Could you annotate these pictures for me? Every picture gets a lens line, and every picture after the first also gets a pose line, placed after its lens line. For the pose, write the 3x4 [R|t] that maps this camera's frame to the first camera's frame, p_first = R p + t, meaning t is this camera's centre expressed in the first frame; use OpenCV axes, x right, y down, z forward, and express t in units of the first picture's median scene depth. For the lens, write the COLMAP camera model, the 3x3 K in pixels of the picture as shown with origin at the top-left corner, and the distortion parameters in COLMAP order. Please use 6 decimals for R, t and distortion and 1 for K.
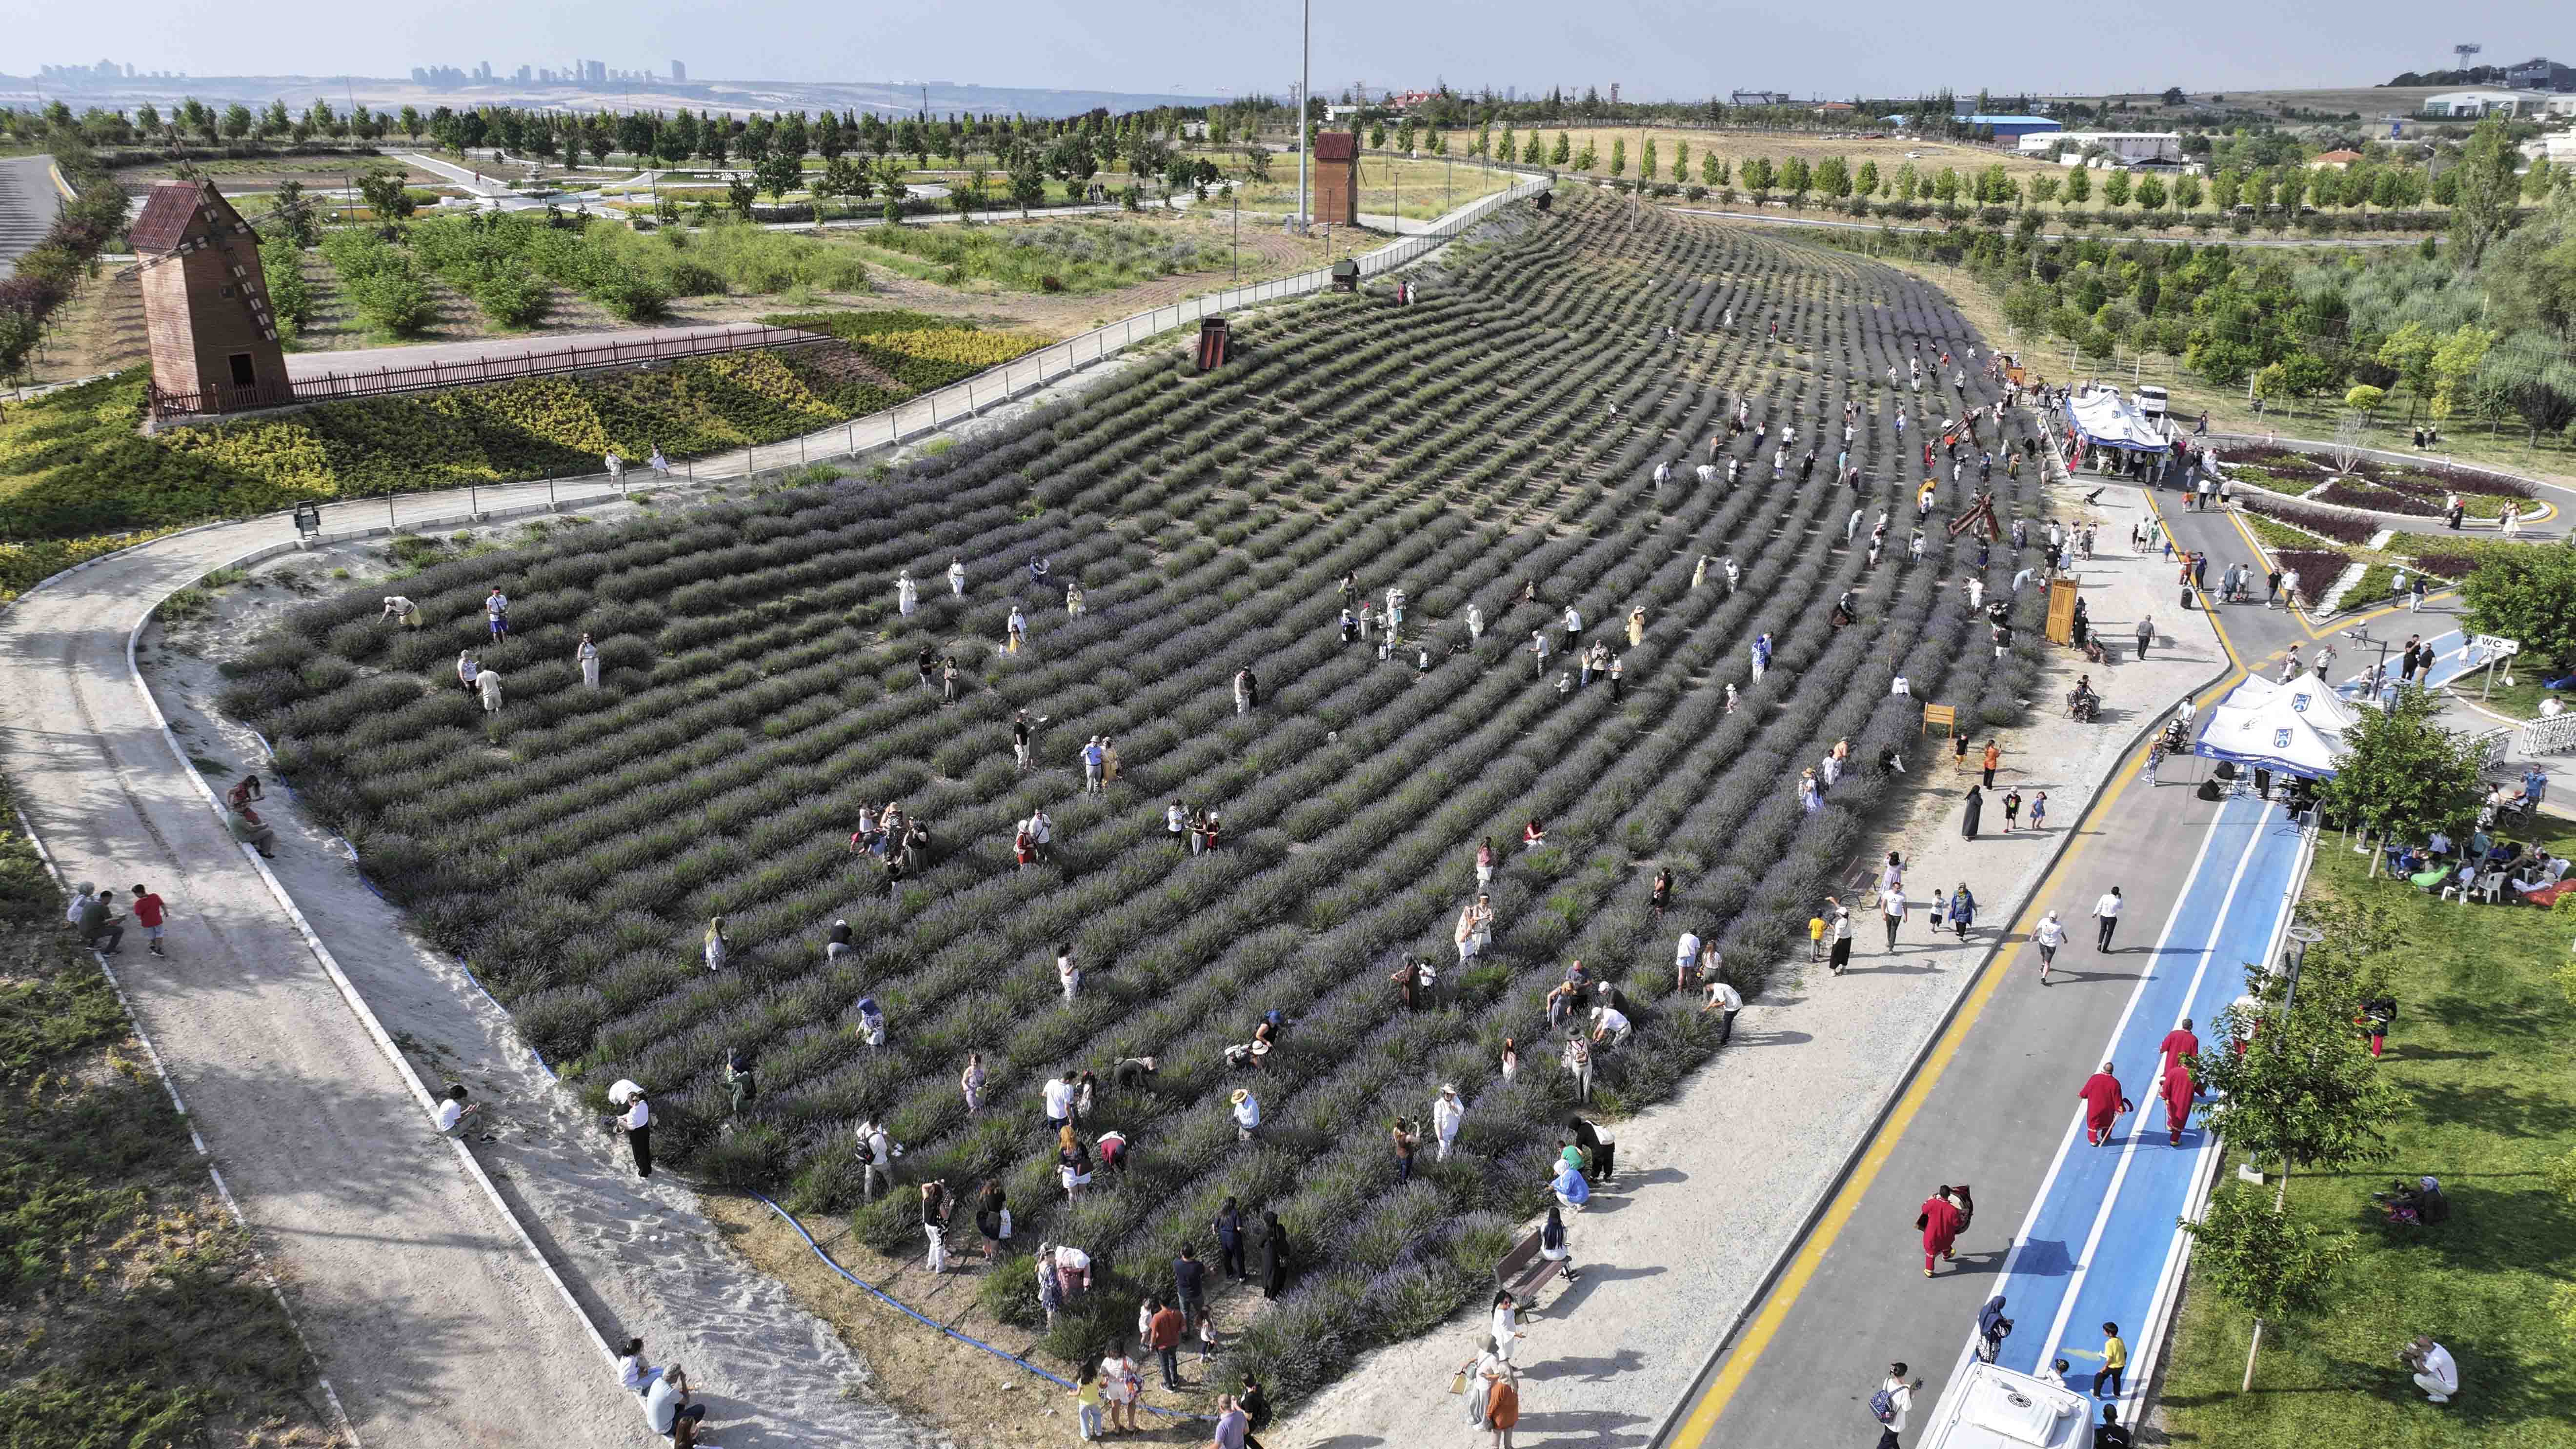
lens RADIAL K [[1852.9, 0, 1288.0], [0, 1852.9, 724.5], [0, 0, 1]] dist [-0.004137, 0.023077]
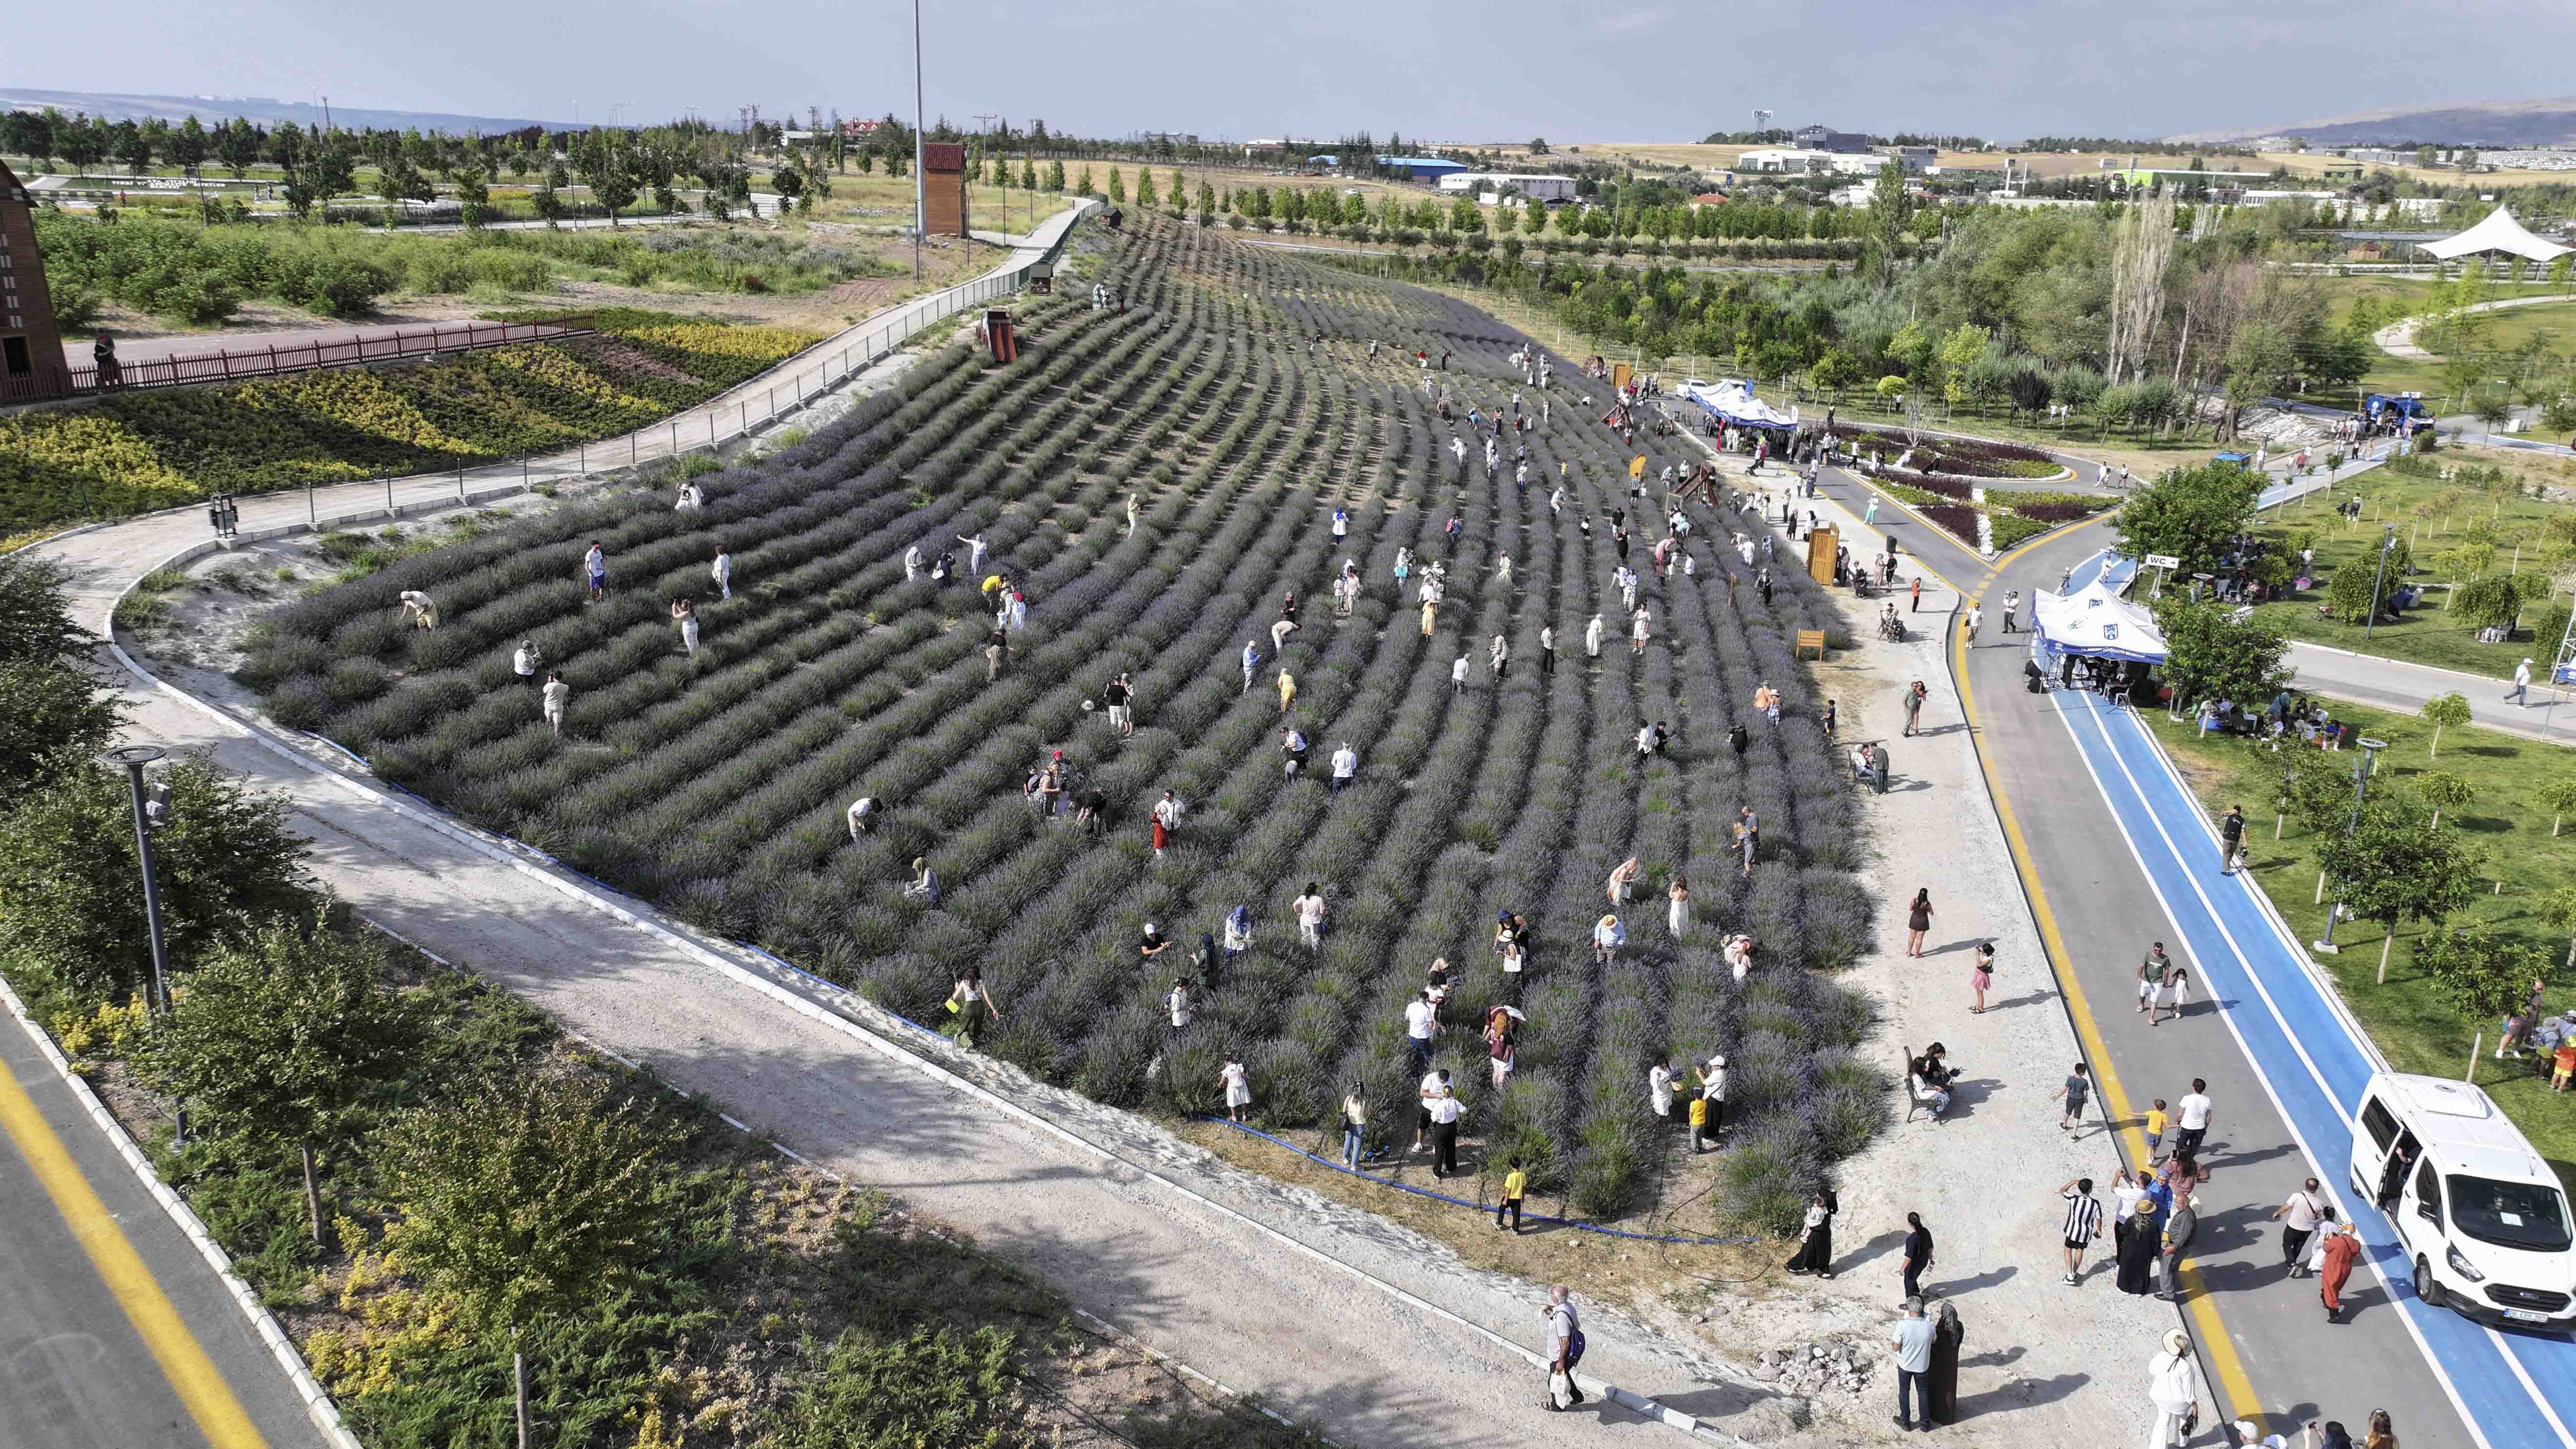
lens RADIAL K [[1852.9, 0, 1288.0], [0, 1852.9, 724.5], [0, 0, 1]] dist [-0.004137, 0.023077]
pose [[0.946893, -0.072967, 0.313160, -0.243068], [0.079463, 0.996806, -0.008011, 0.023913], [-0.311575, 0.032470, 0.949667, 0.018372]]
